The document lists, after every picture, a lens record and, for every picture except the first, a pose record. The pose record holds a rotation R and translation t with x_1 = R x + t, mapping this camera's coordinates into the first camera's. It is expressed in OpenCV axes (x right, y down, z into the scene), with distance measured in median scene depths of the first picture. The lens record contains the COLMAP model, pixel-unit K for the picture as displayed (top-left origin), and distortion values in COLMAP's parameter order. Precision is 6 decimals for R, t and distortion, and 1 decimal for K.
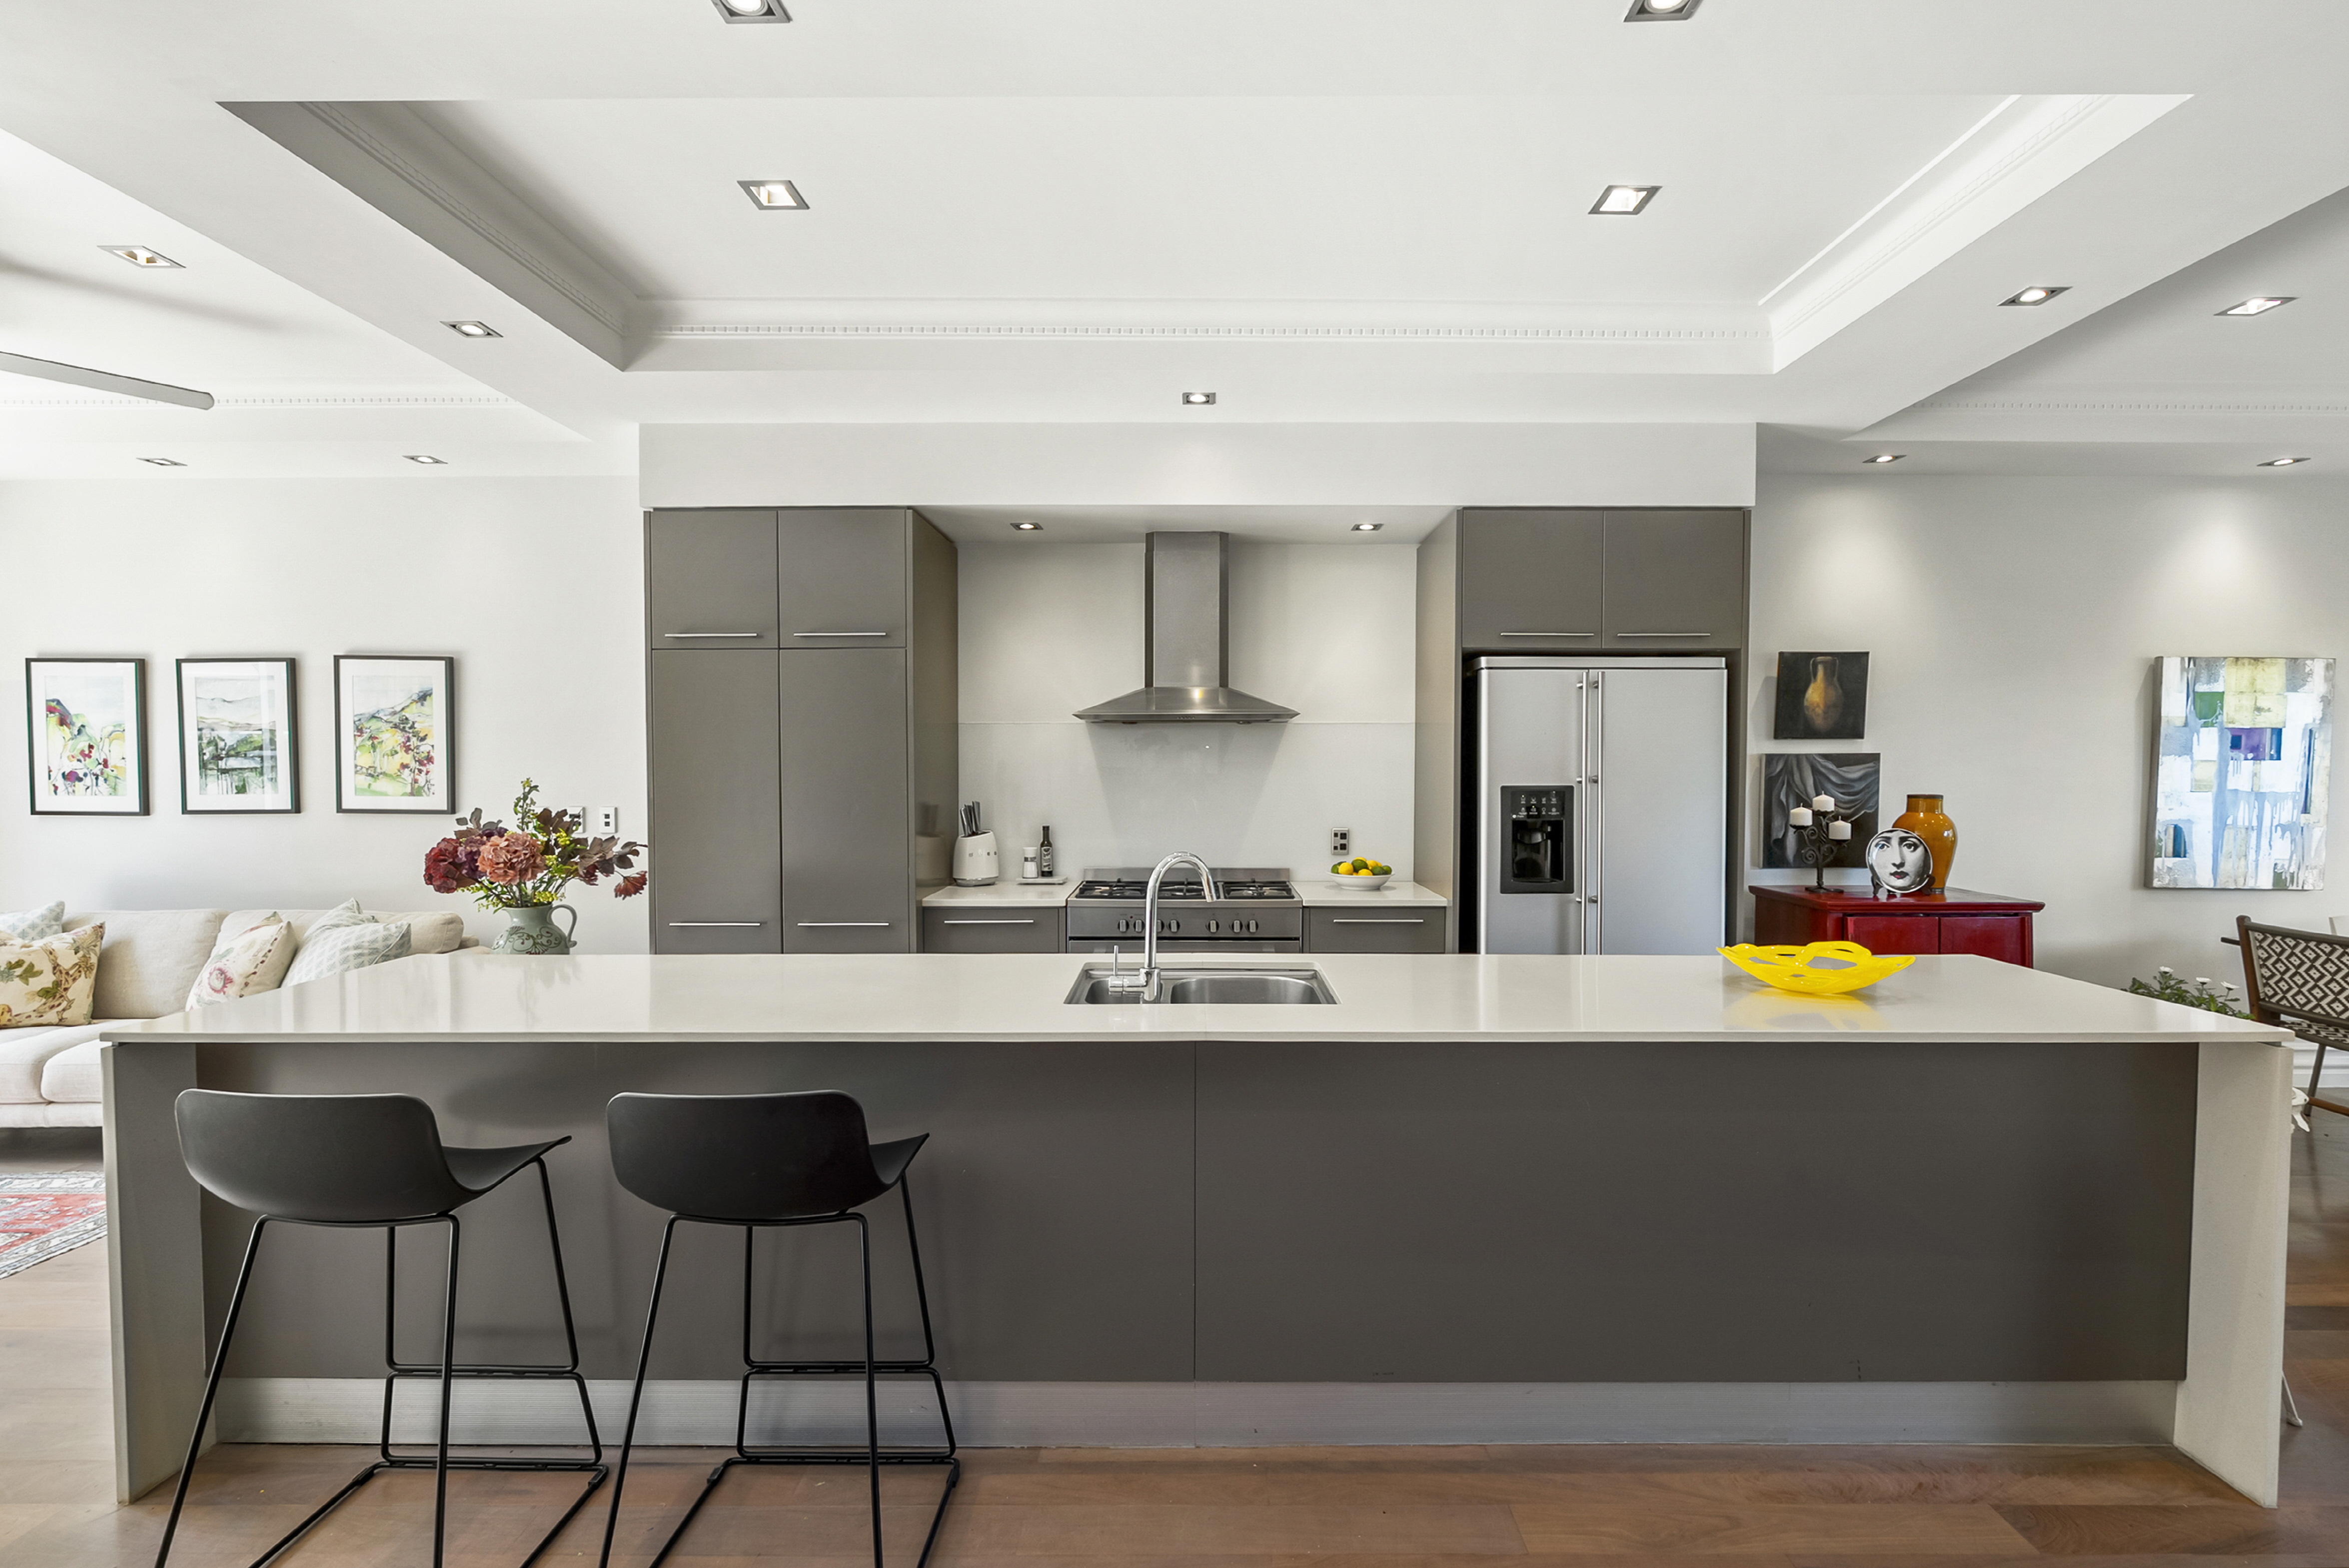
lens RADIAL K [[1042.2, 0, 1182.7], [0, 1042.2, 787.7], [0, 0, 1]] dist [-0.003857, 0.000771]
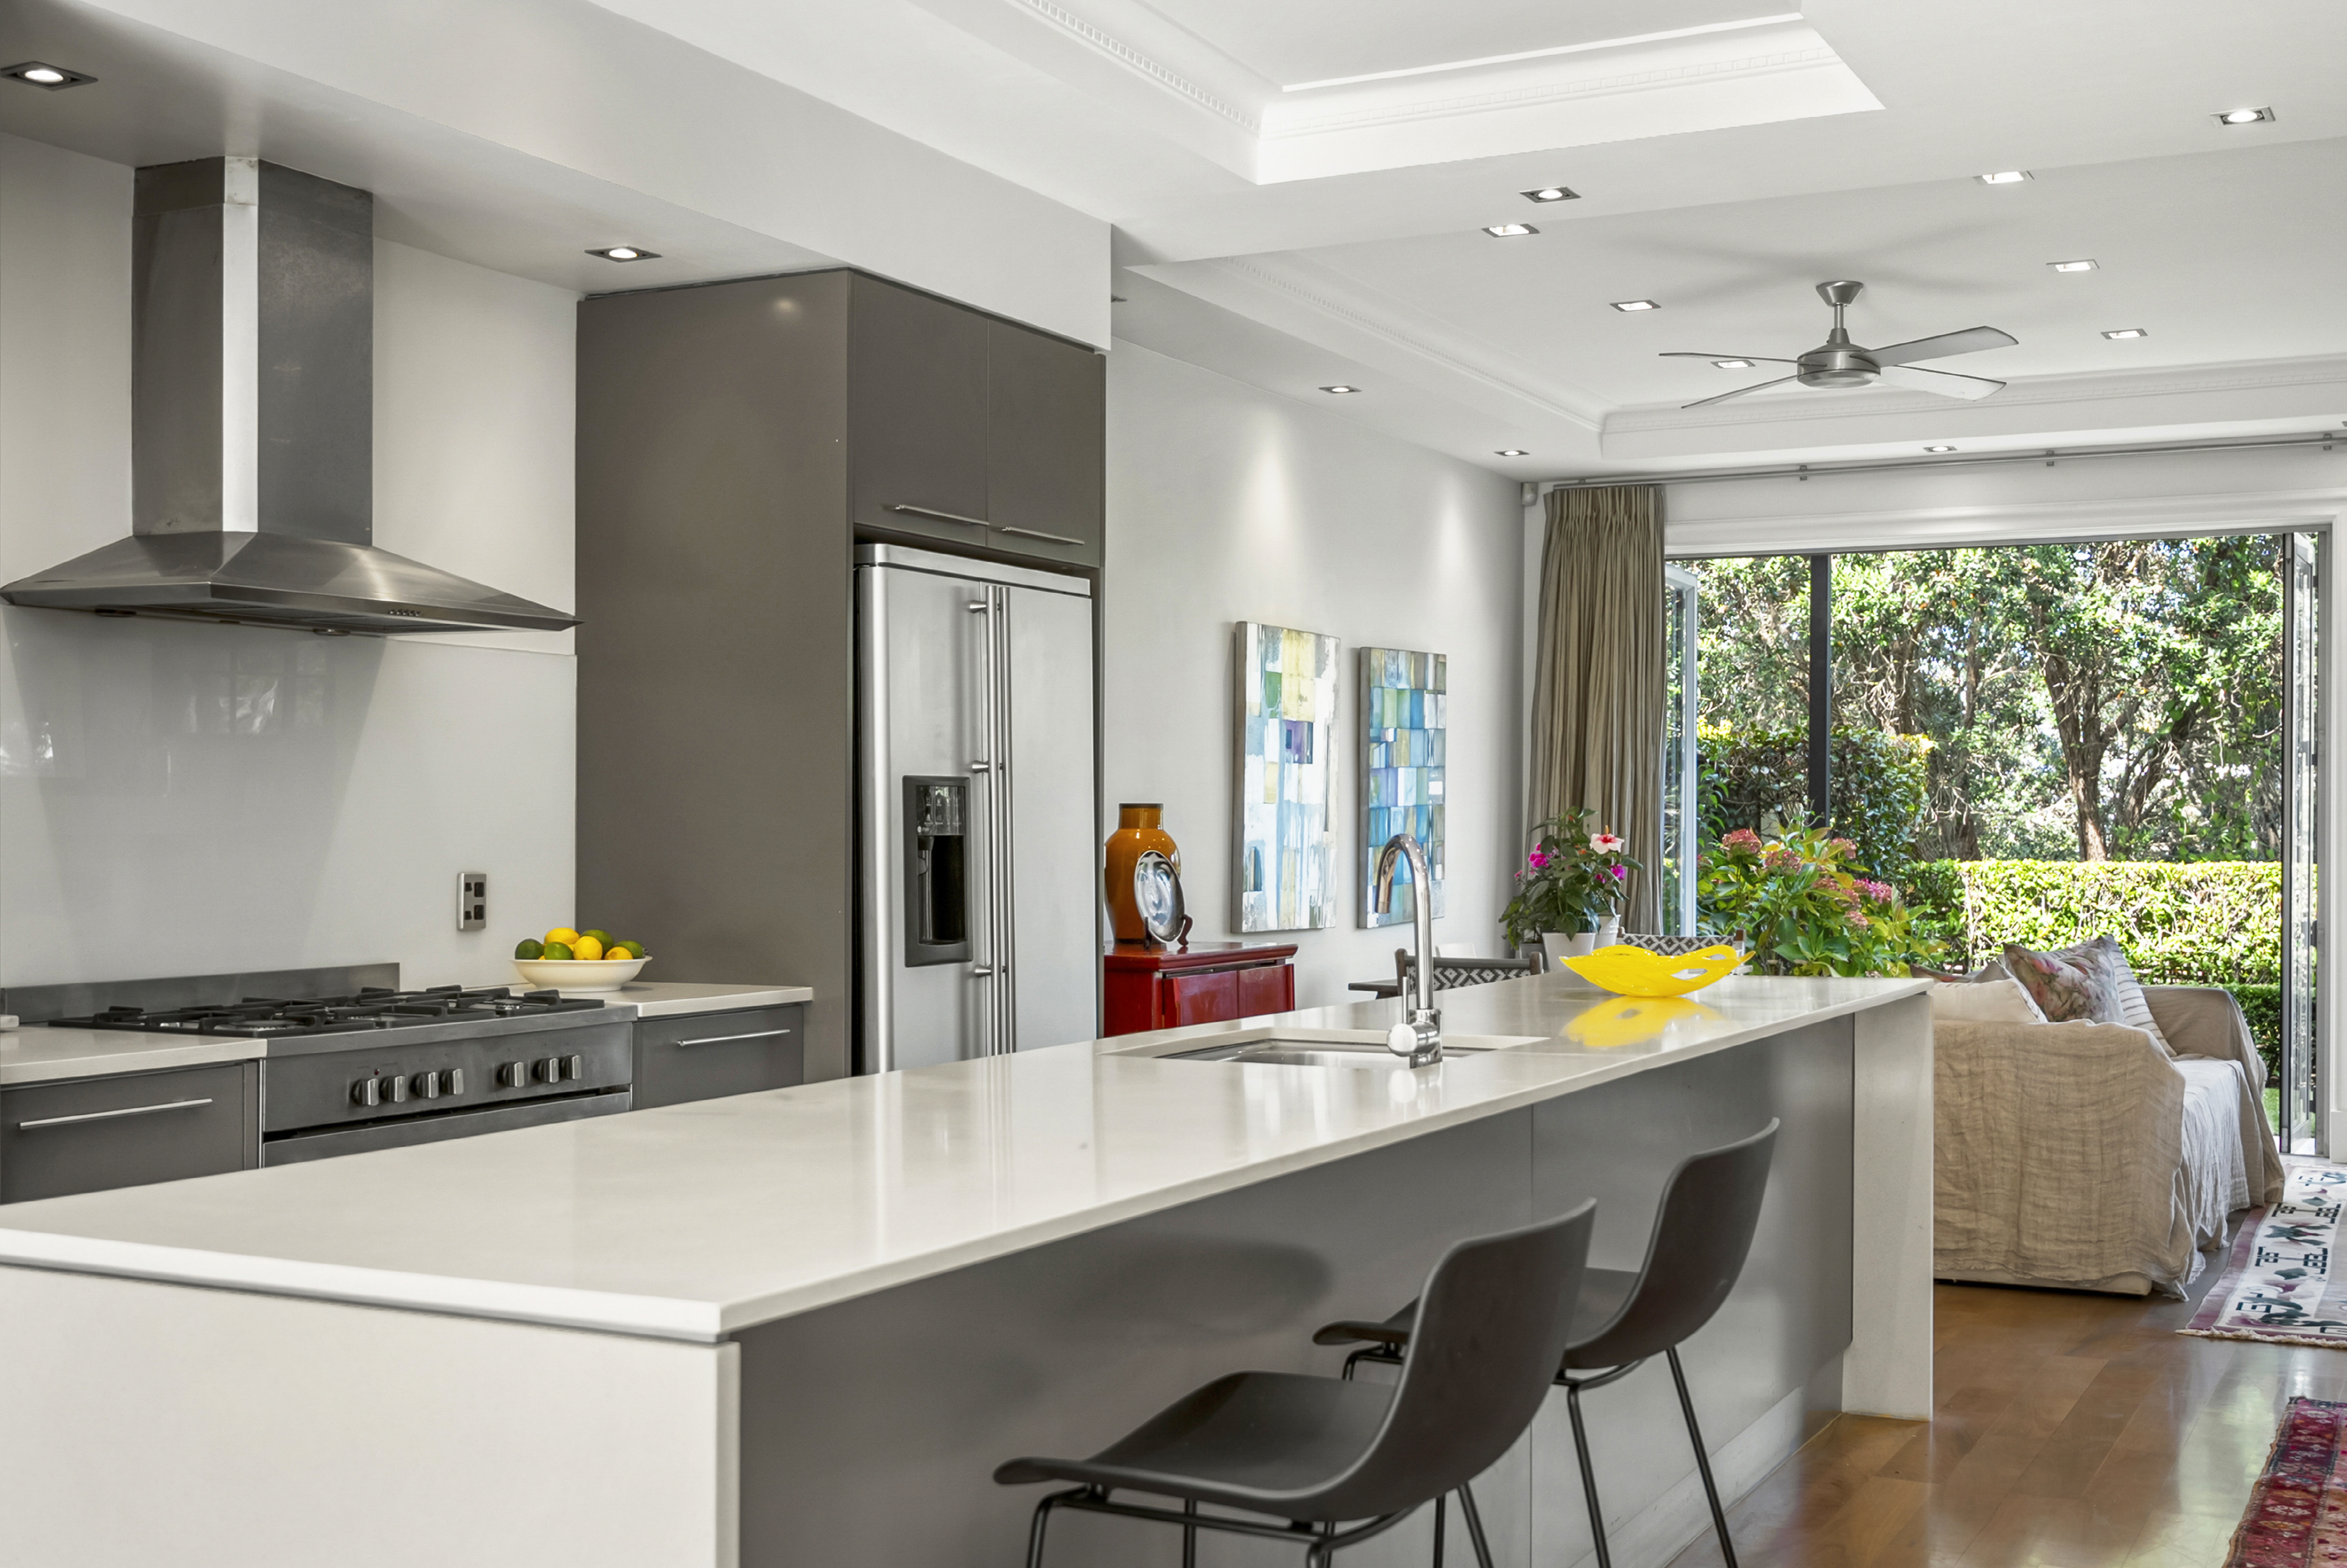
lens RADIAL K [[2633.1, 0, 1186.8], [0, 2633.1, 837.2], [0, 0, 1]] dist [0.007783, 0.000000]
pose [[0.451446, -0.005147, 0.892283, -0.760545], [0.015387, 0.999880, -0.002017, 0.031610], [-0.892166, 0.014640, 0.451471, 0.187444]]
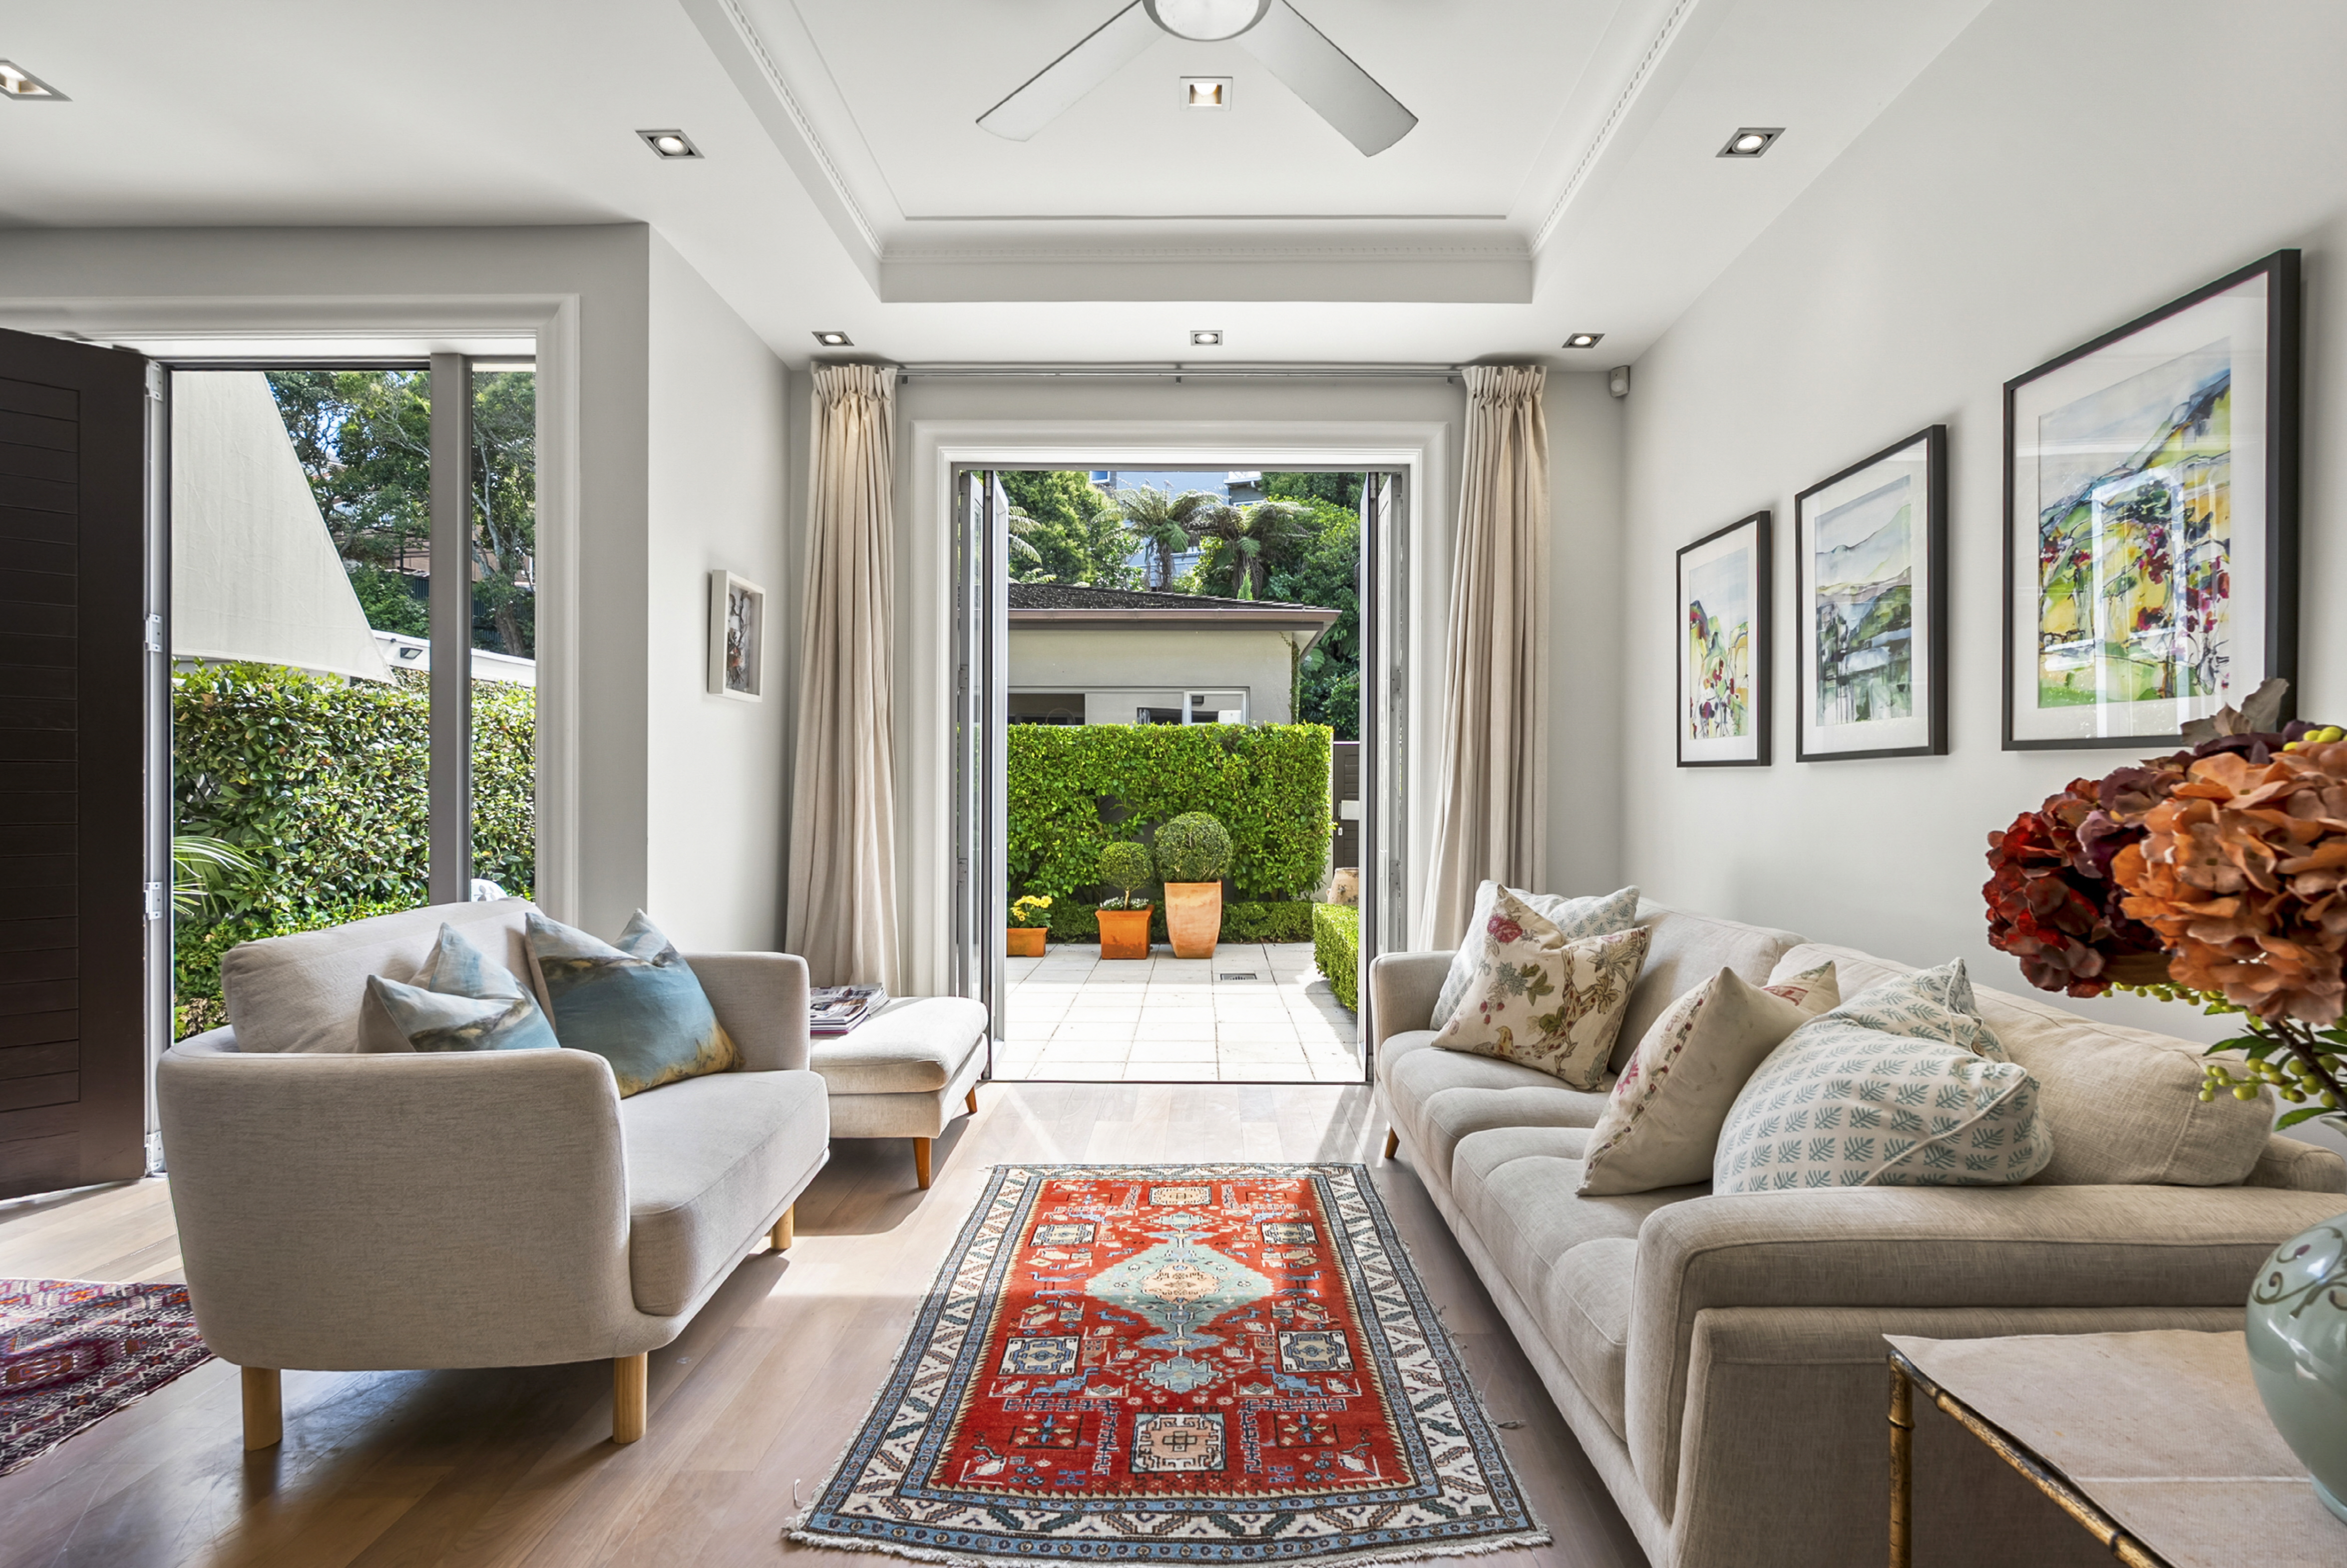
lens RADIAL K [[1041.3, 0, 1193.3], [0, 1041.3, 780.2], [0, 0, 1]] dist [-0.003857, 0.000771]
pose [[-0.004056, -0.003313, -0.999986, -0.386691], [-0.027594, 0.999614, -0.003200, 0.047587], [0.999611, 0.027581, -0.004146, 0.674562]]
